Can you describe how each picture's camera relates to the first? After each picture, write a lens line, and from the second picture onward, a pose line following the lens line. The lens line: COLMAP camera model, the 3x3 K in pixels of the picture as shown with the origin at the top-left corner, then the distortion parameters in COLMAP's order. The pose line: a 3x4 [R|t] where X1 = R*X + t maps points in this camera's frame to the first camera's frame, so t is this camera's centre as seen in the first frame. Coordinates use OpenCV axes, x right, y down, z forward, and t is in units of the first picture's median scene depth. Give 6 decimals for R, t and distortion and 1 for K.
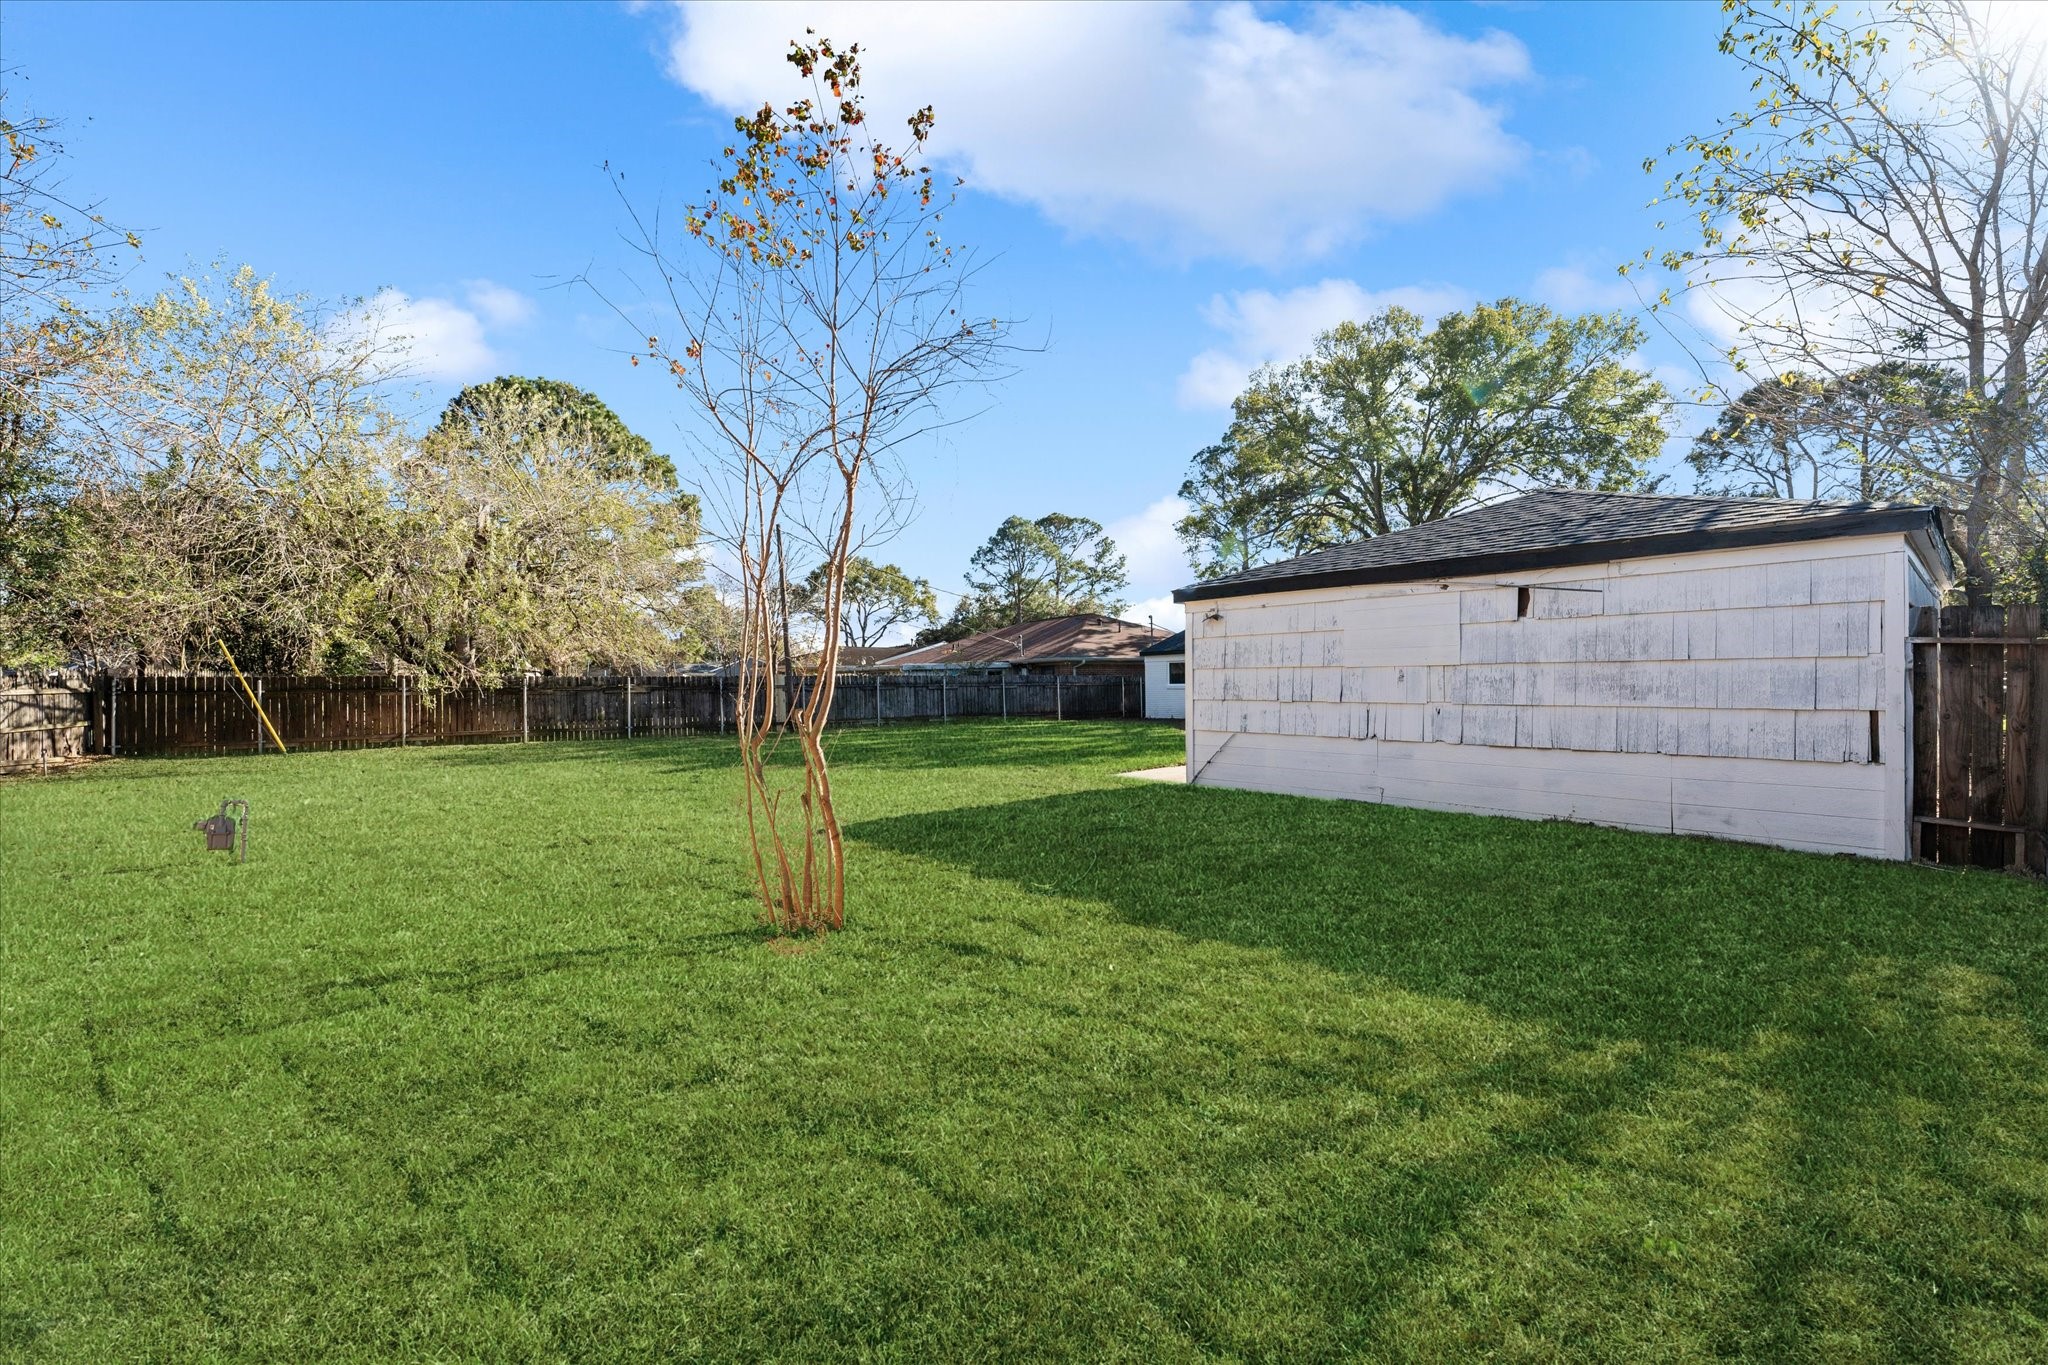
lens RADIAL K [[834.6, 0, 1029.4], [0, 834.6, 677.6], [0, 0, 1]] dist [-0.001125, -0.000073]
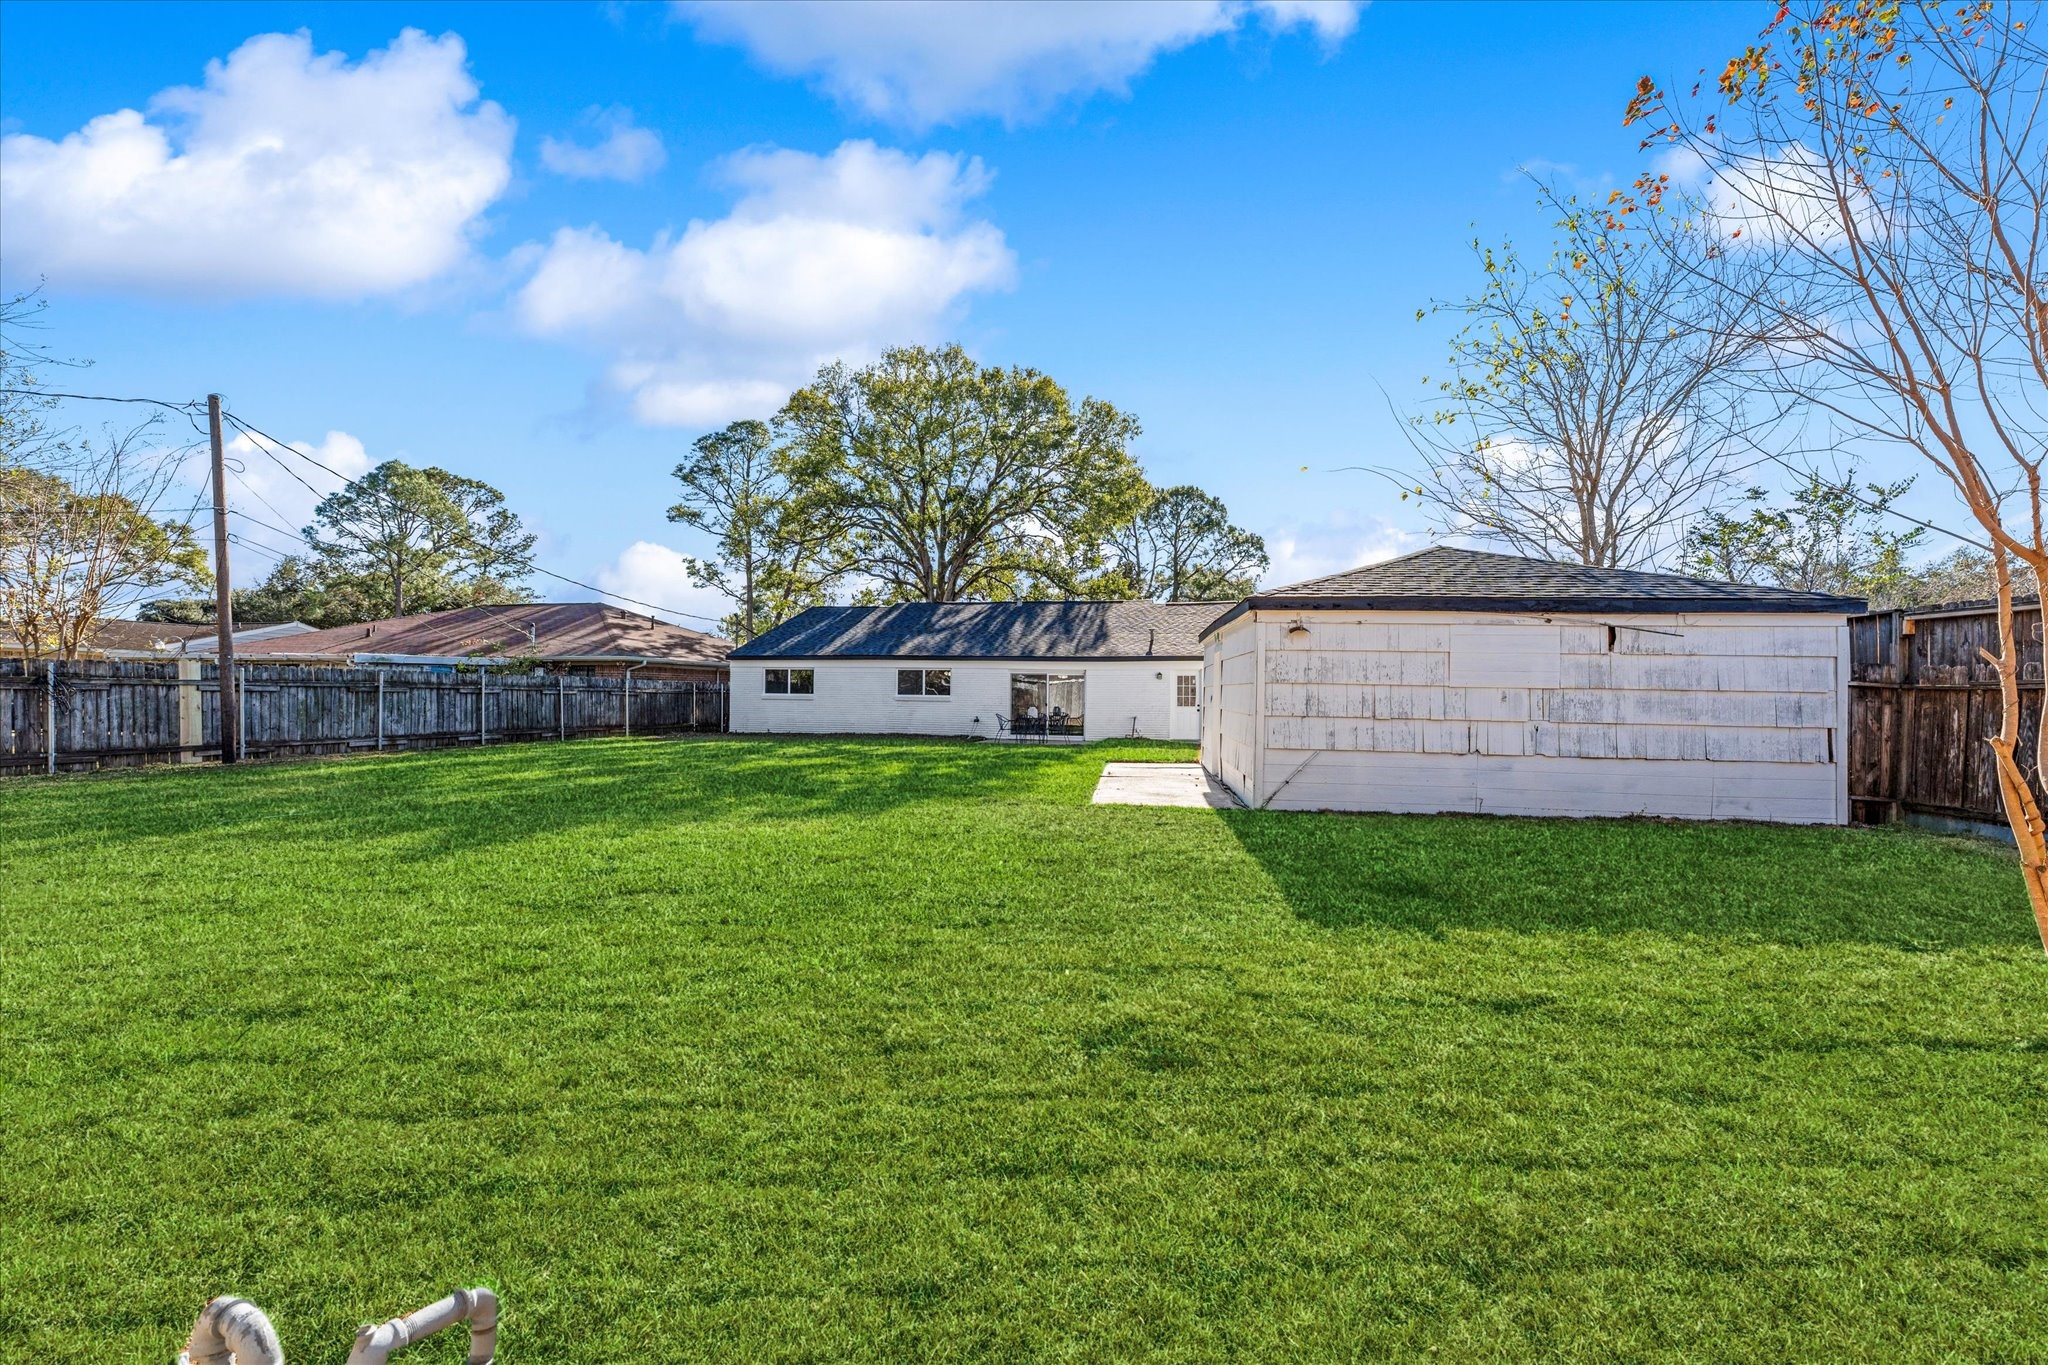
lens RADIAL K [[834.6, 0, 1029.4], [0, 834.6, 677.6], [0, 0, 1]] dist [-0.001125, -0.000073]
pose [[0.739885, 0.038614, 0.671624, -0.681948], [-0.028423, 0.999254, -0.026139, 0.017513], [-0.672133, 0.000250, 0.740431, 0.532114]]
